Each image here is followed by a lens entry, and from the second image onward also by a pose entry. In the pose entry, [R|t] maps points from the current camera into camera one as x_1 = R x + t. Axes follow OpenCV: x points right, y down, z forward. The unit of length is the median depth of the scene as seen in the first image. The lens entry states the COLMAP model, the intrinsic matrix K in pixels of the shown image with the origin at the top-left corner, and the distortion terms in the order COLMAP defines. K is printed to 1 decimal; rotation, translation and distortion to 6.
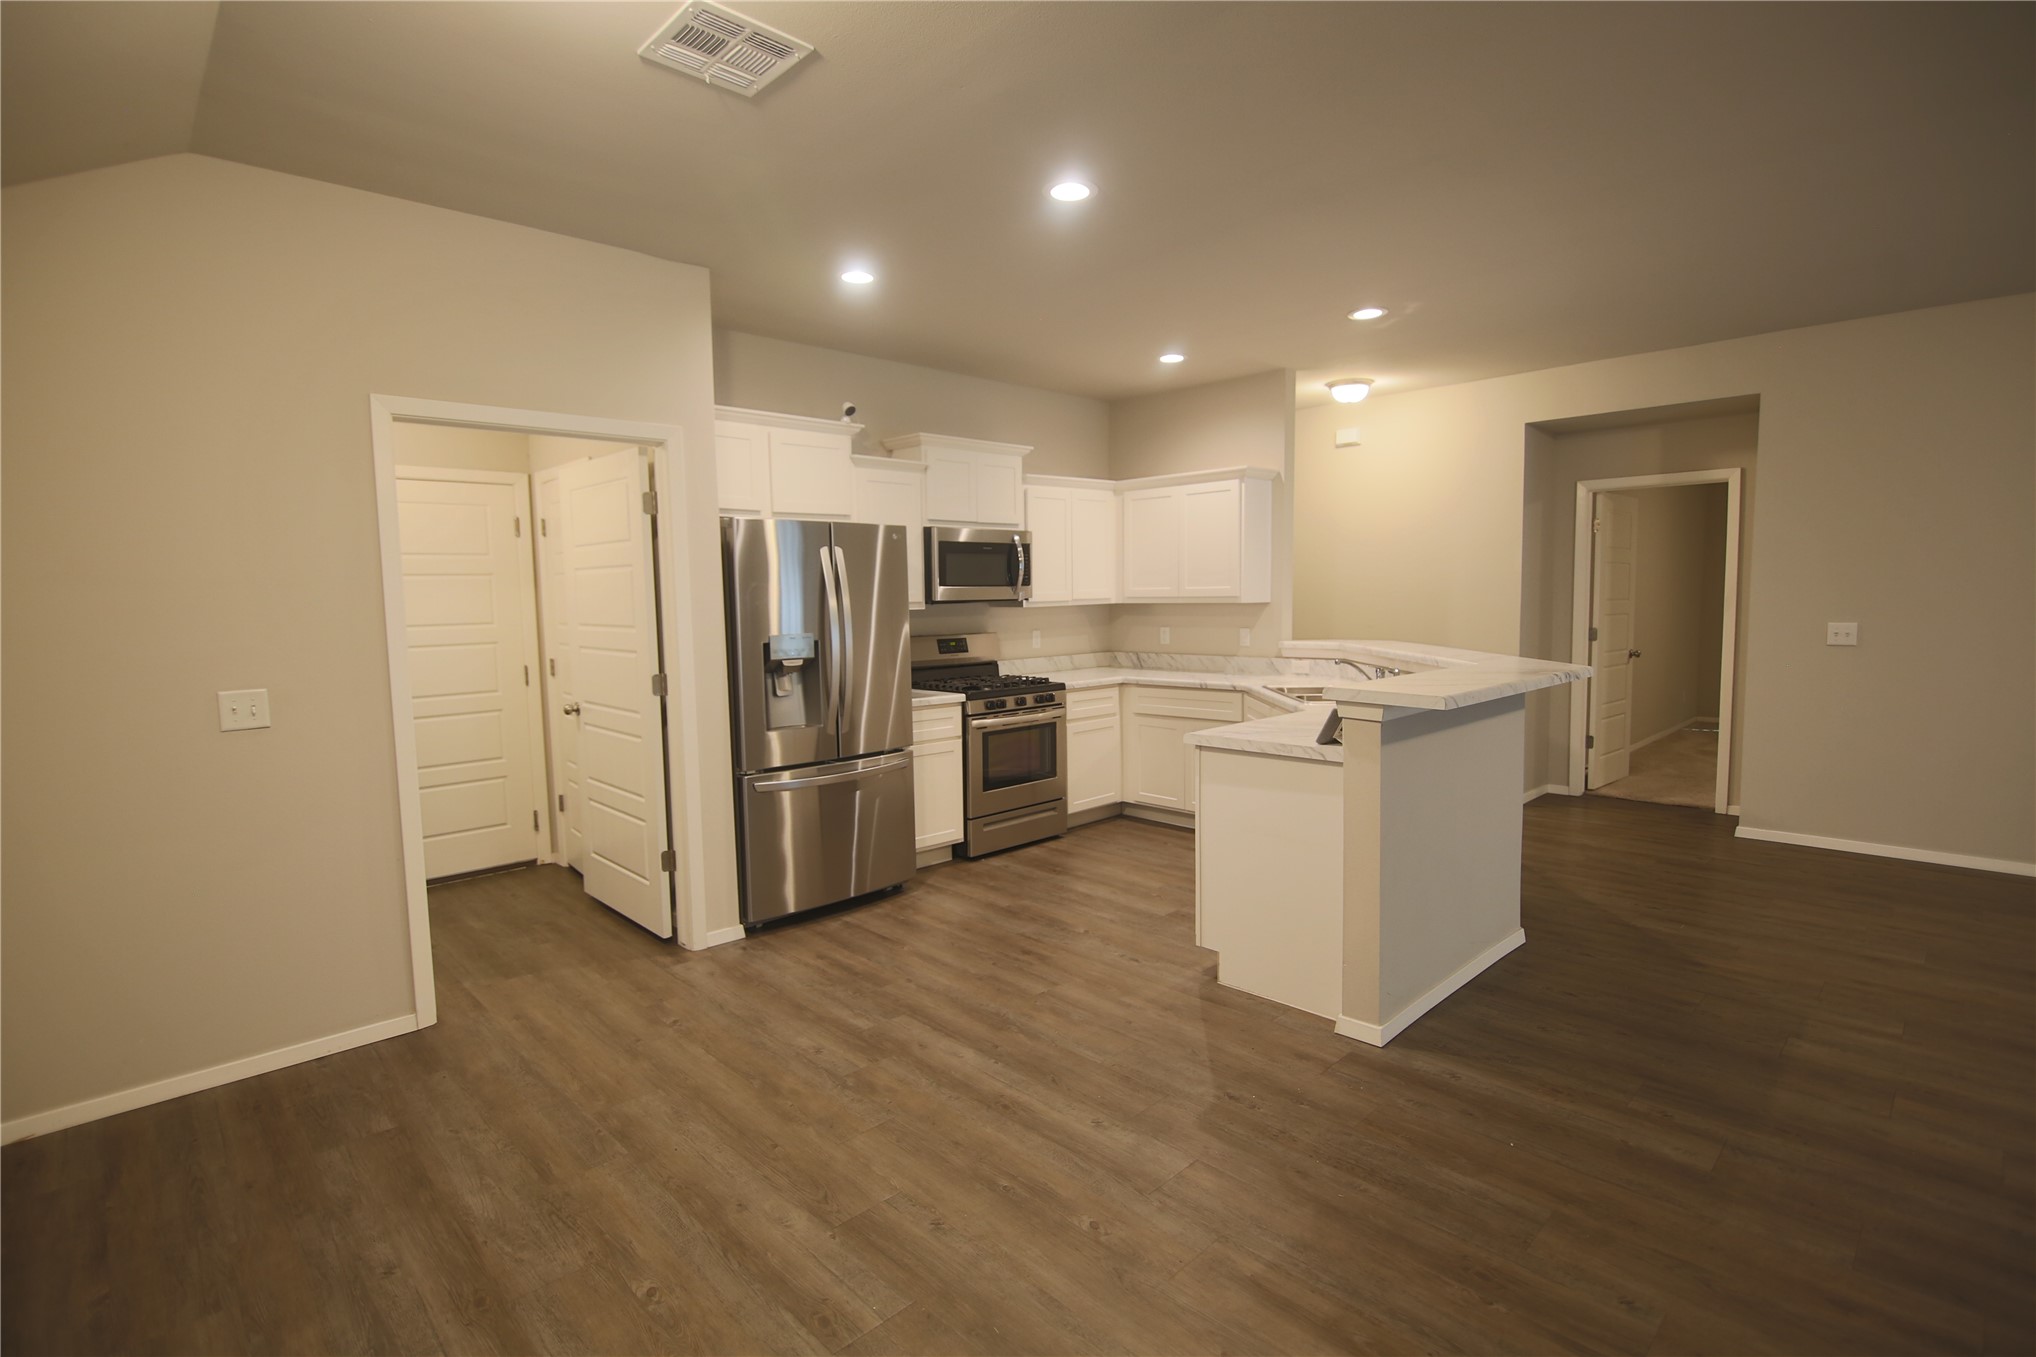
lens RADIAL K [[958.4, 0, 1013.6], [0, 958.4, 673.3], [0, 0, 1]] dist [0.000223, -0.013362]
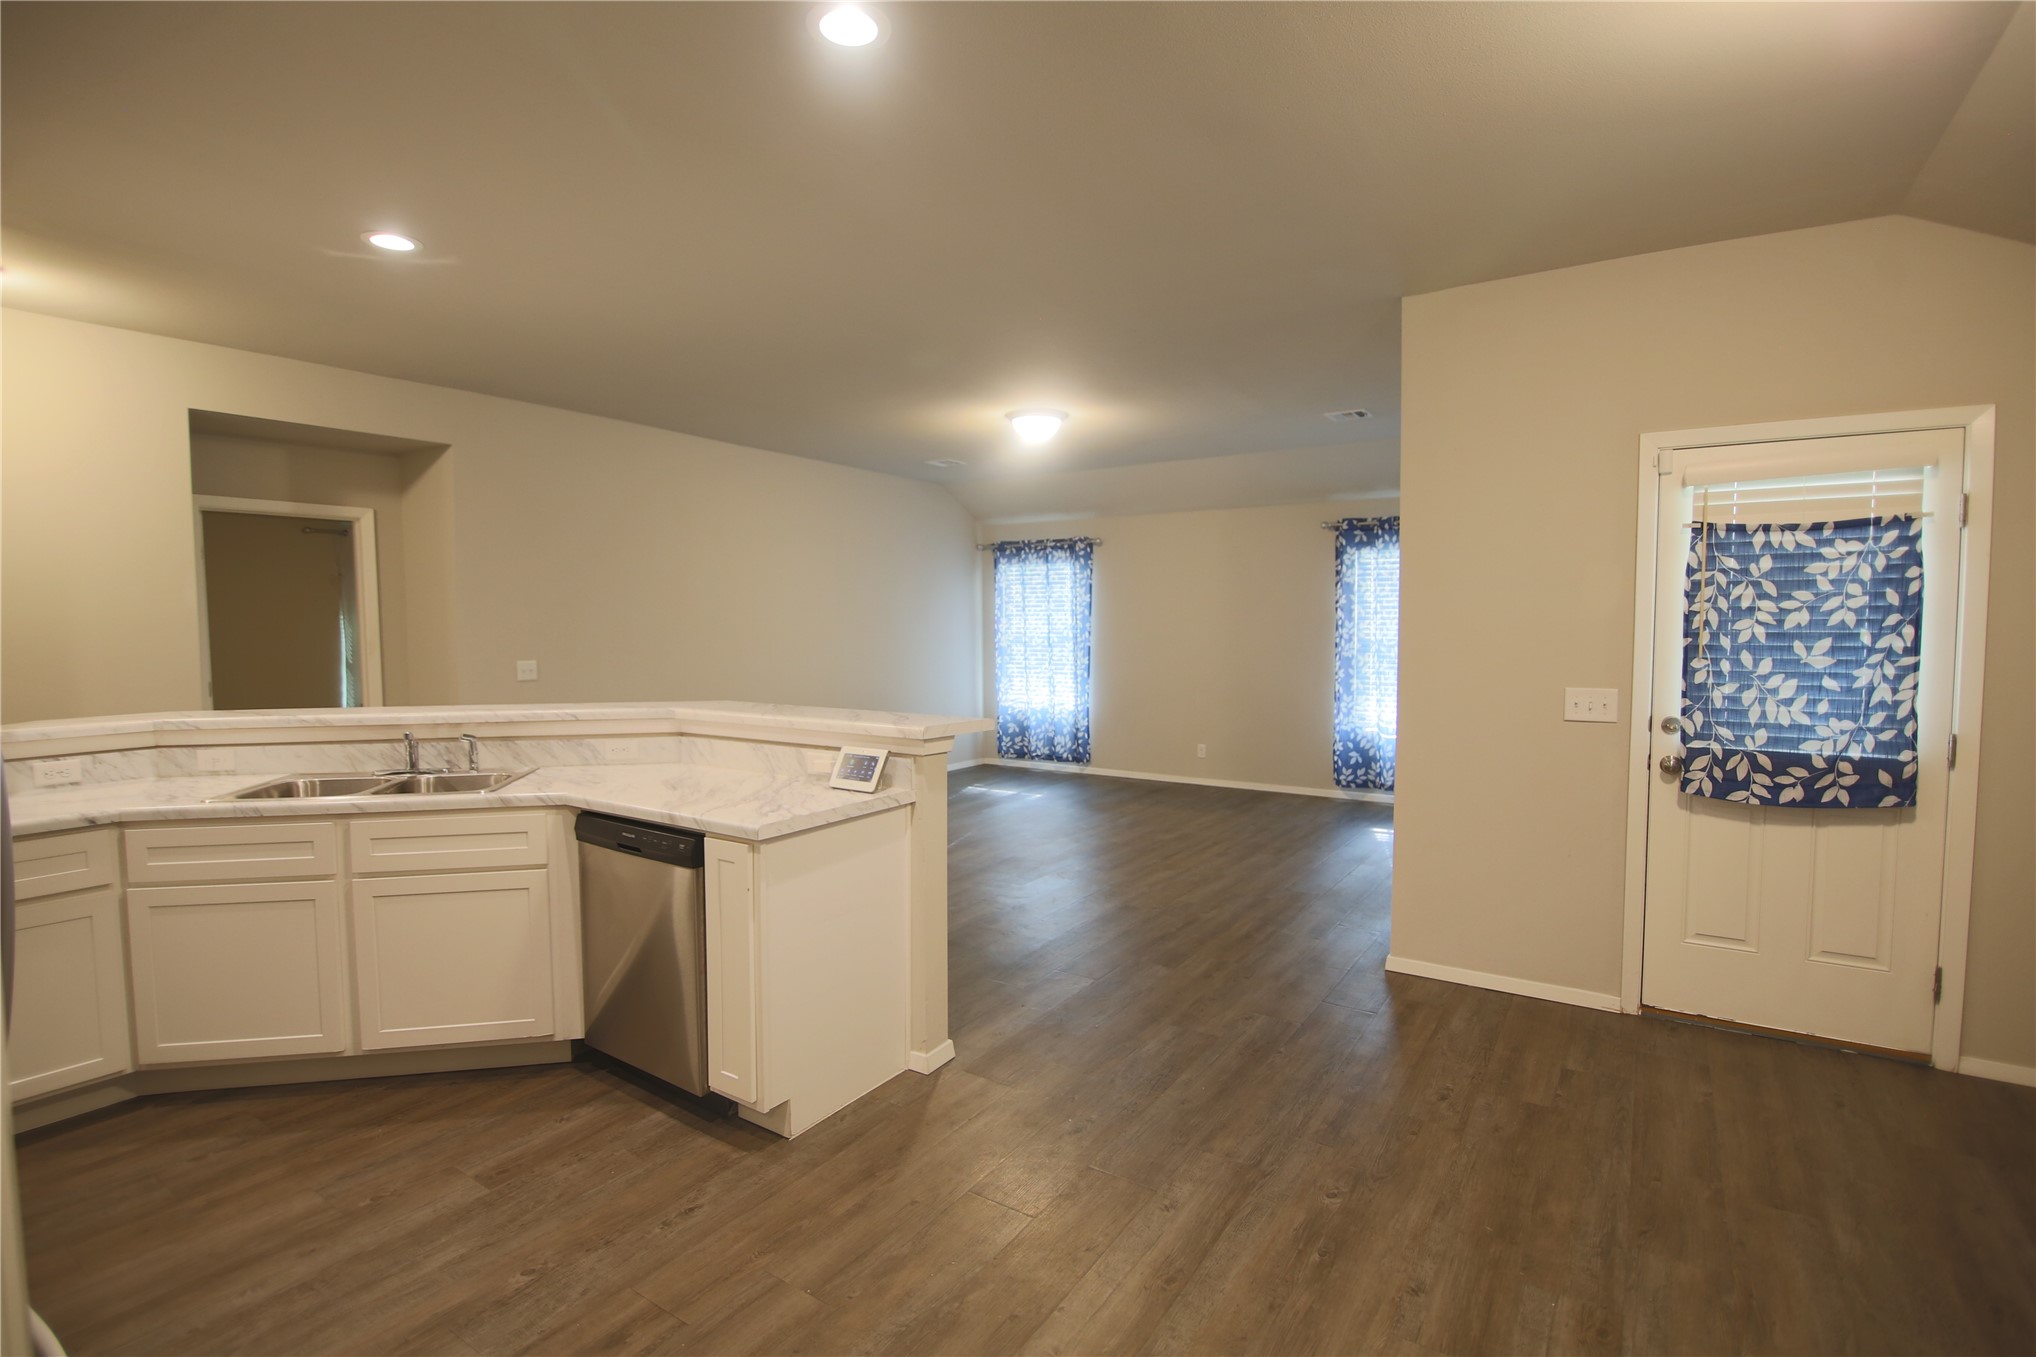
lens RADIAL K [[958.4, 0, 1013.6], [0, 958.4, 673.3], [0, 0, 1]] dist [0.000223, -0.013362]
pose [[-0.211700, -0.037679, 0.976608, -0.351425], [0.087188, 0.994544, 0.057271, -0.047817], [-0.973438, 0.097273, -0.207260, 0.597775]]
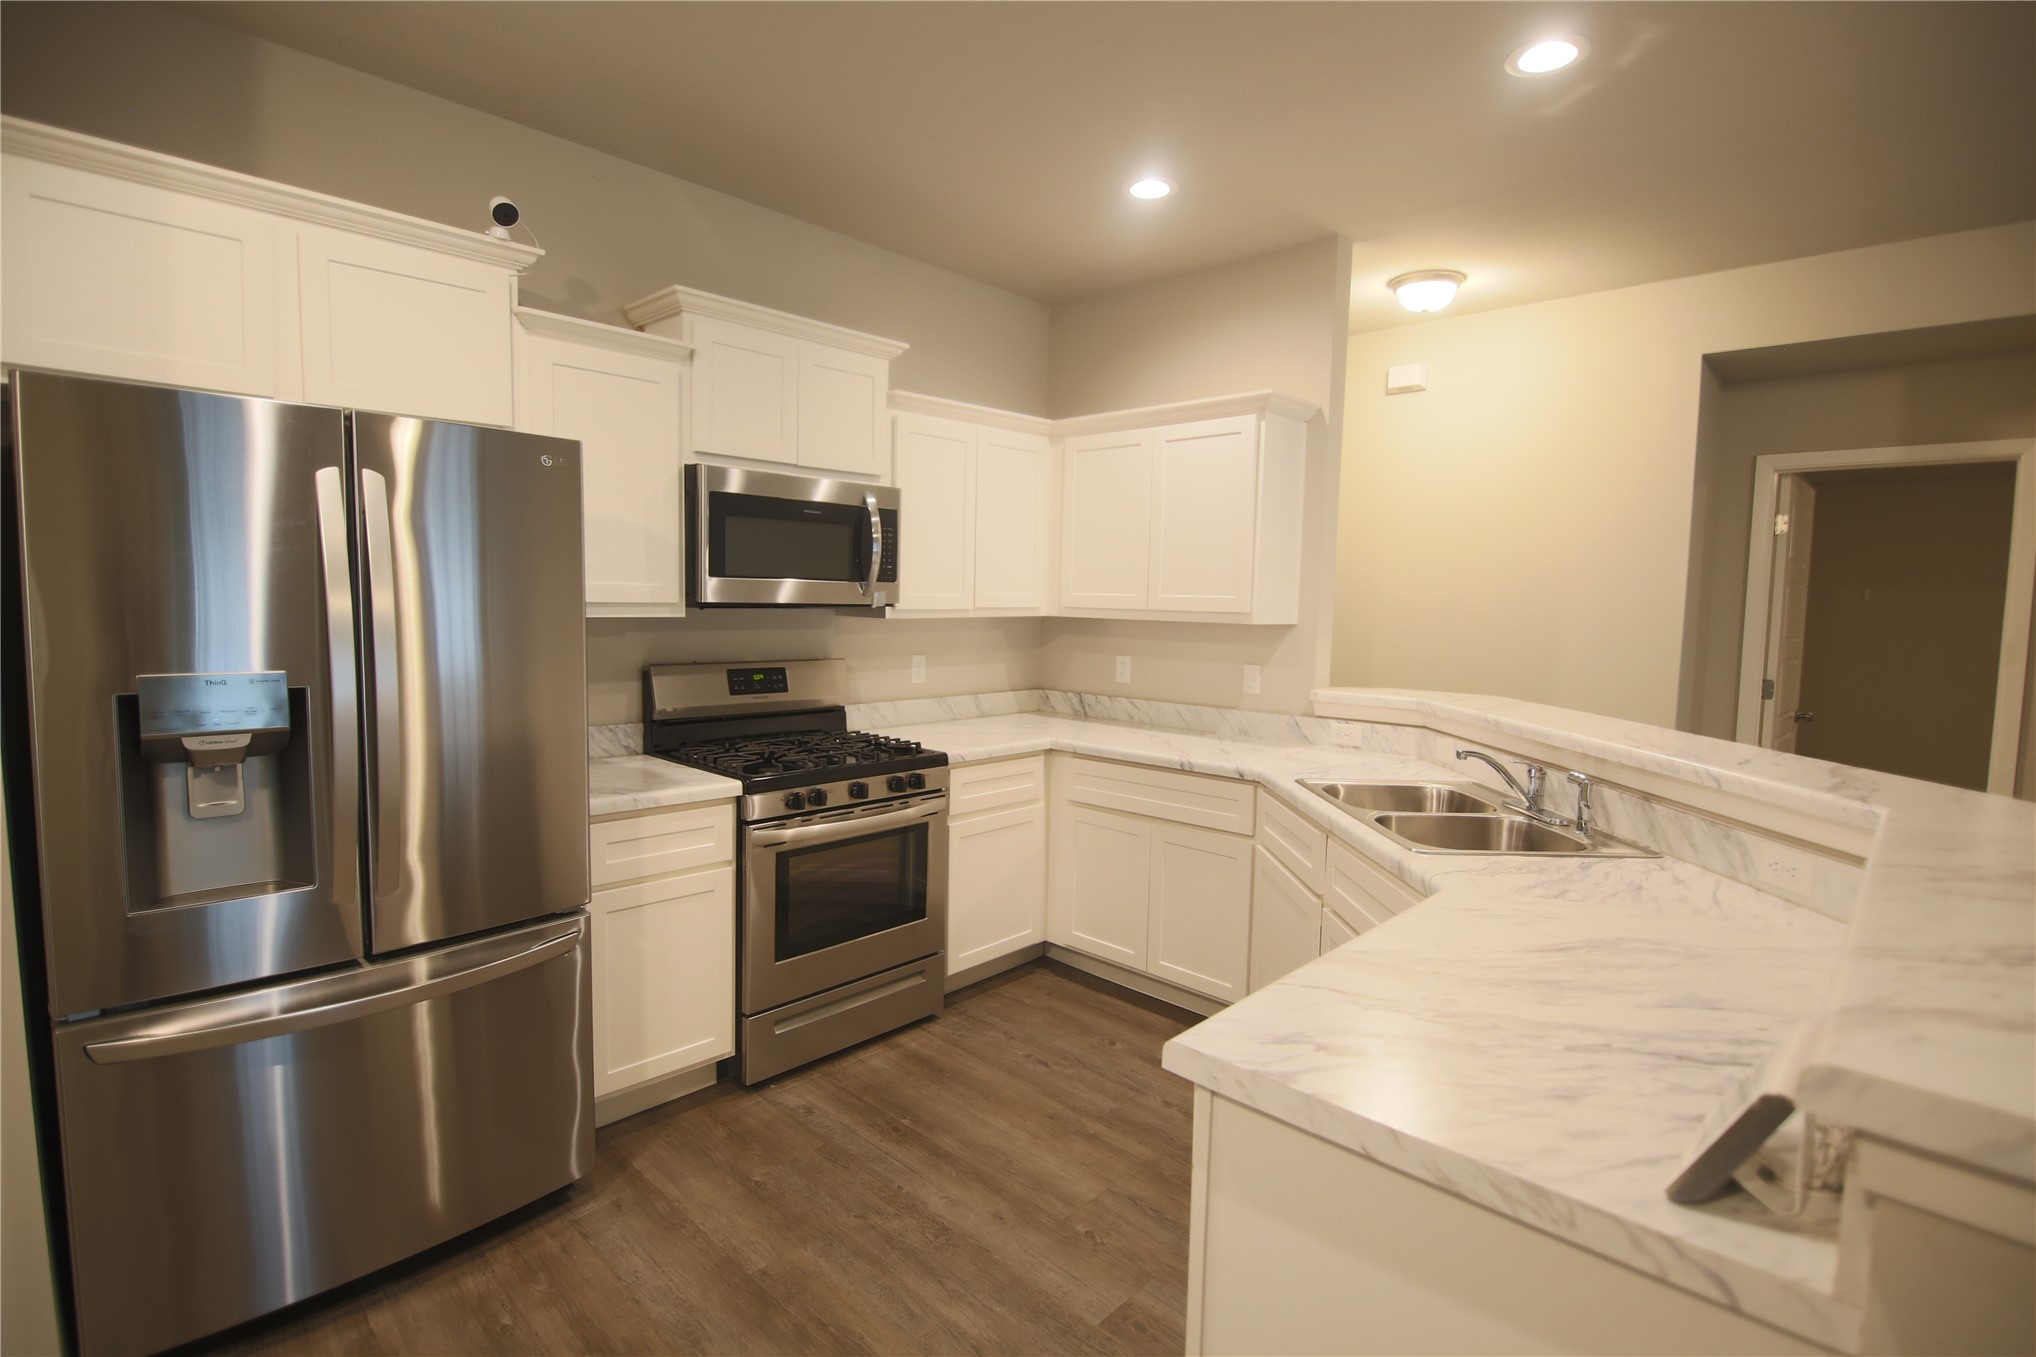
lens RADIAL K [[958.4, 0, 1013.6], [0, 958.4, 673.3], [0, 0, 1]] dist [0.000223, -0.013362]
pose [[0.998614, 0.033057, 0.040943, 0.068301], [-0.032926, 0.999450, -0.003874, -0.036964], [-0.041049, 0.002520, 0.999154, 0.424329]]
